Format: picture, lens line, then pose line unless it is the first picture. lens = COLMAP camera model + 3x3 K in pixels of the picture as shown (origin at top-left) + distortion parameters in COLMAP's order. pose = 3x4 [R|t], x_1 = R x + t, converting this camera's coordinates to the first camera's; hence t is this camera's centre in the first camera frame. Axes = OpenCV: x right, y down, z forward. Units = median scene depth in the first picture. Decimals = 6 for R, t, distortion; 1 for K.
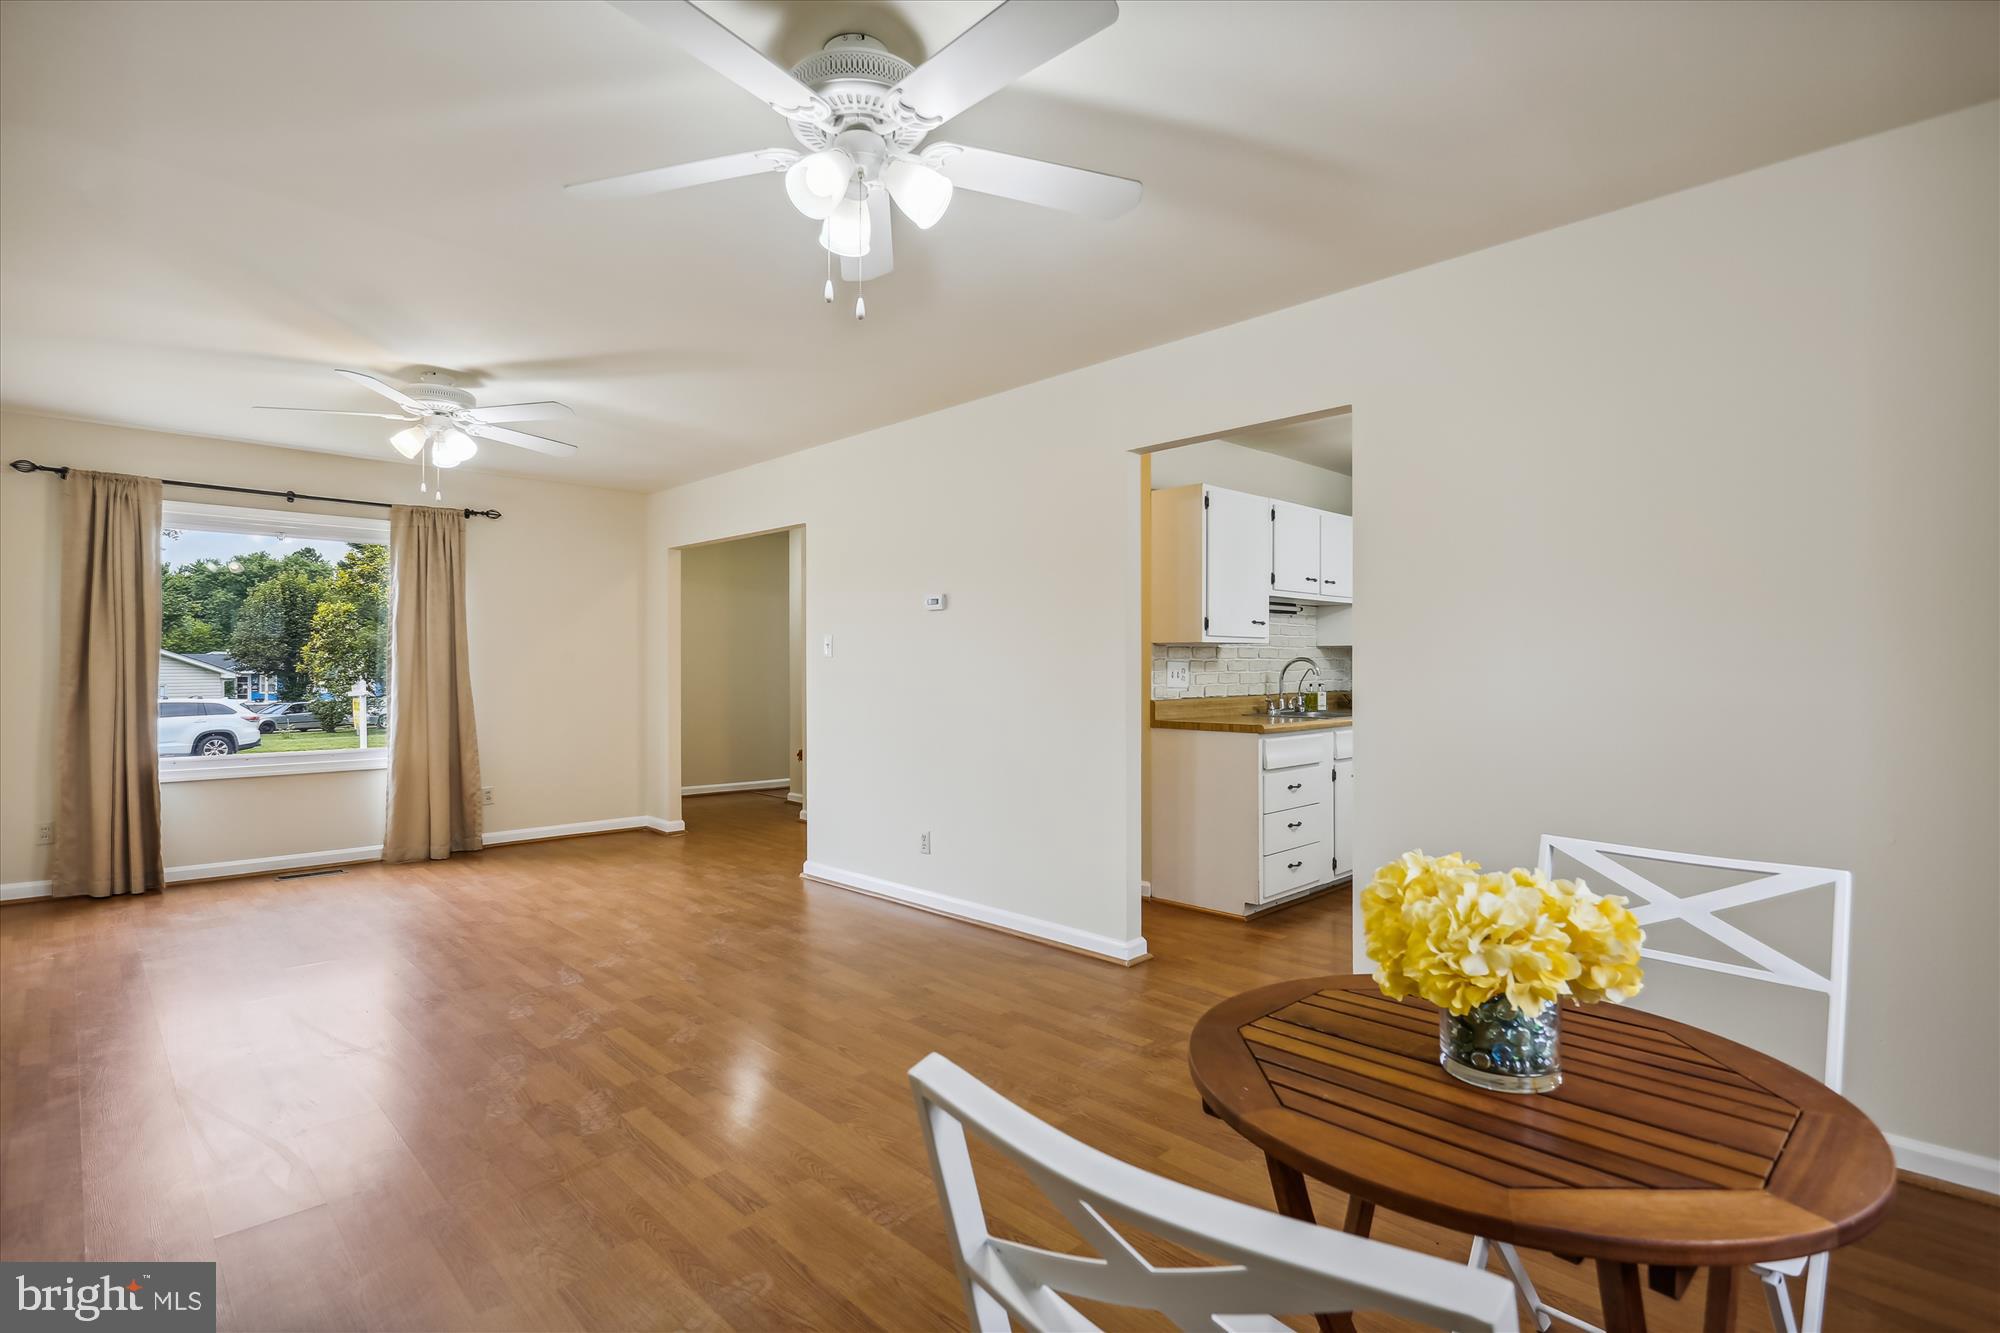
lens RADIAL K [[981.9, 0, 959.3], [0, 981.9, 664.8], [0, 0, 1]] dist [-0.003210, -0.000294]
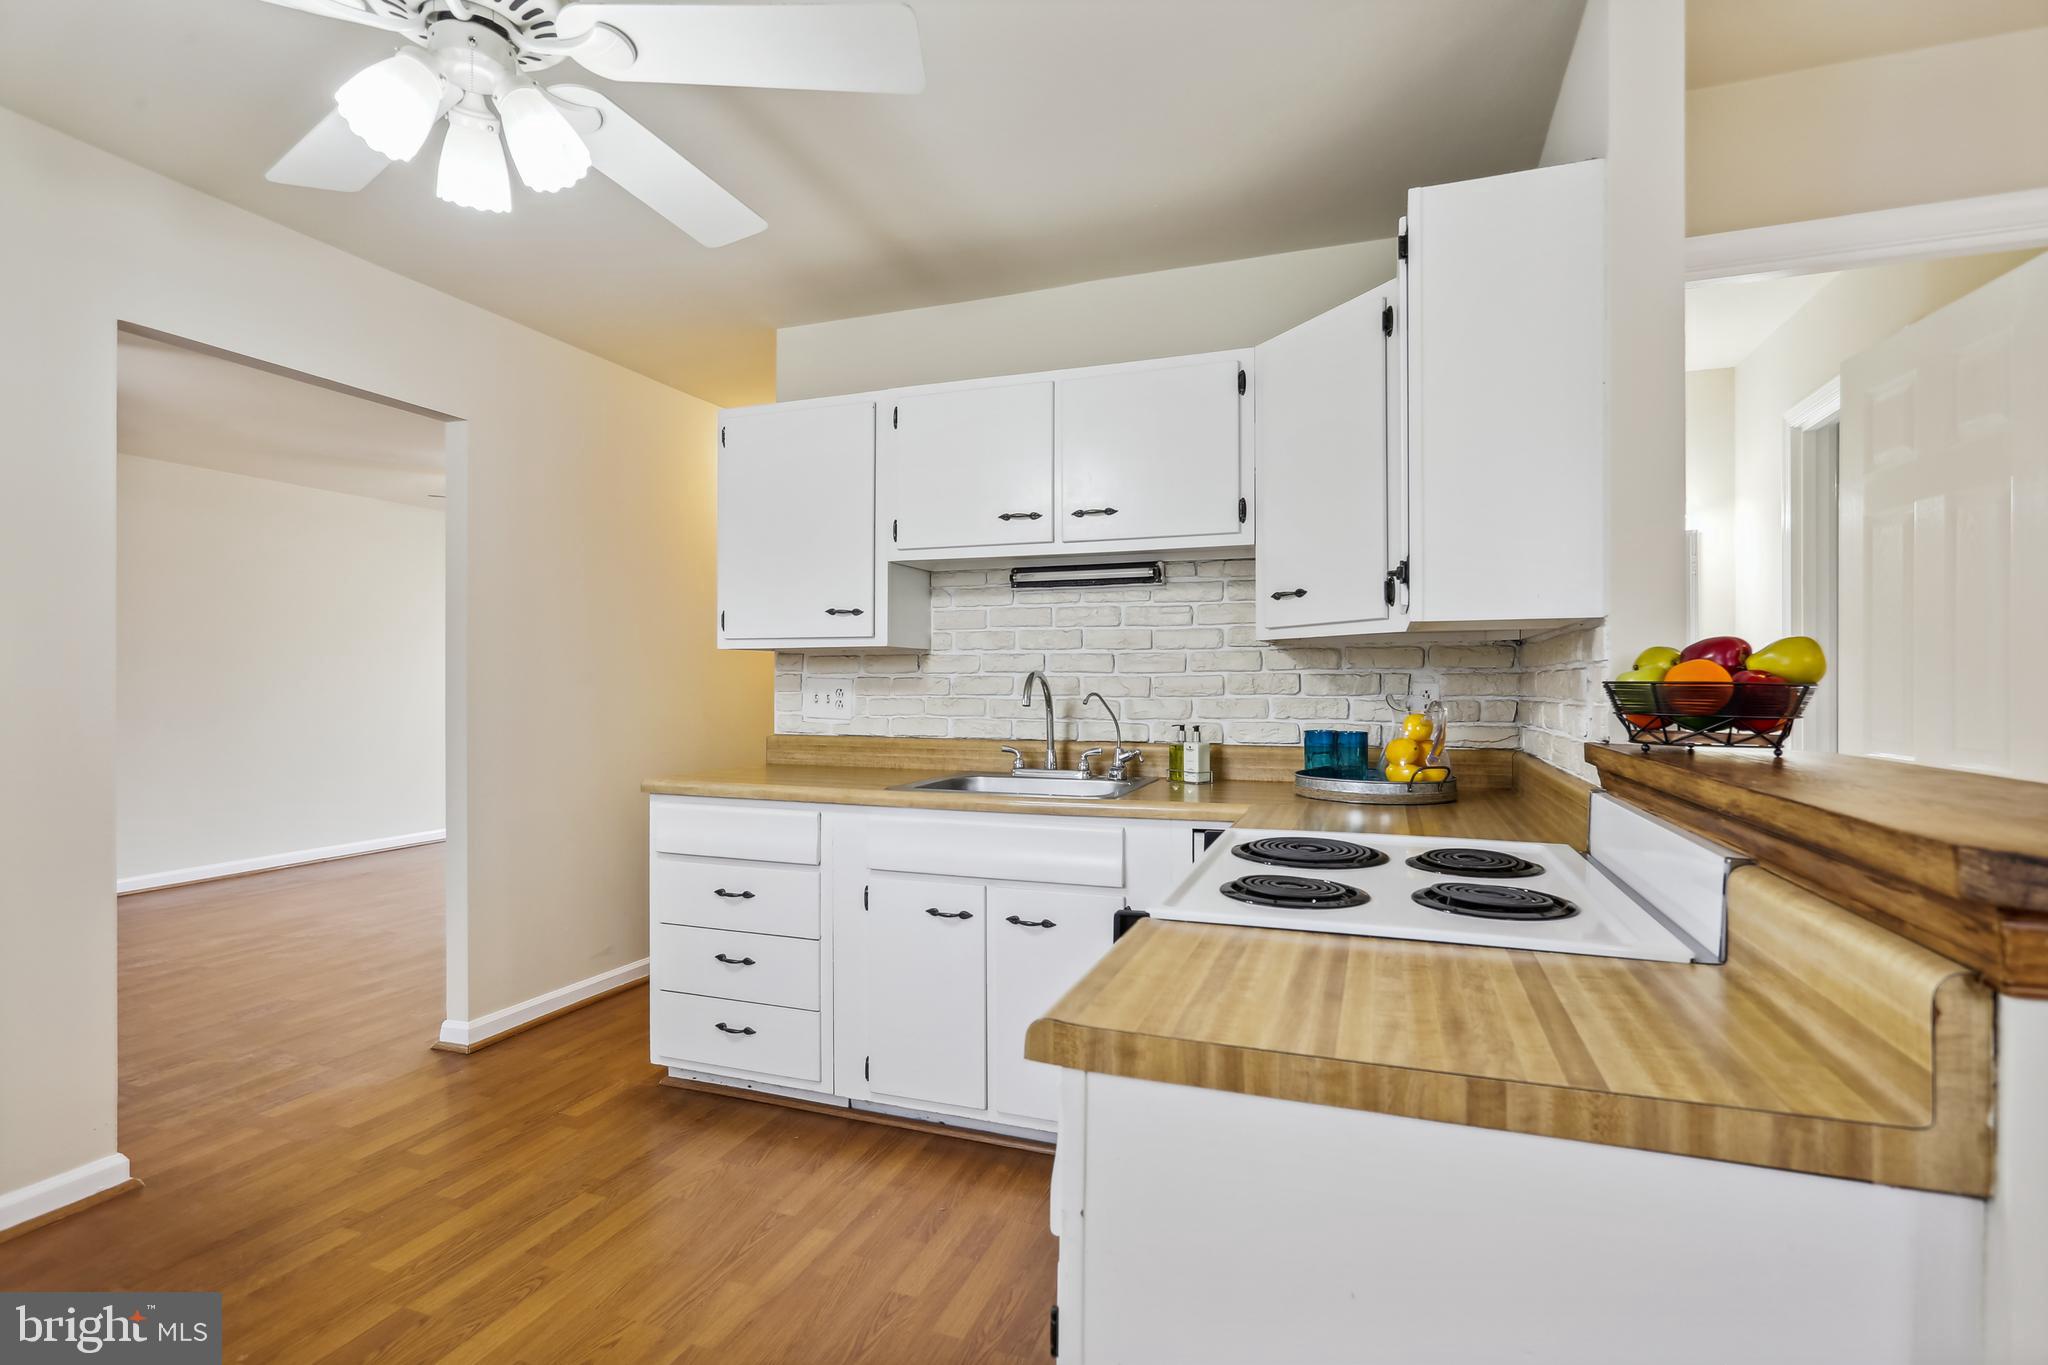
lens RADIAL K [[1005.5, 0, 982.3], [0, 1005.5, 680.8], [0, 0, 1]] dist [-0.003210, -0.000294]
pose [[0.434450, -0.000828, -0.900696, 0.864122], [-0.004783, 0.999983, -0.003226, -0.000047], [0.900683, 0.005710, 0.434439, 0.797266]]
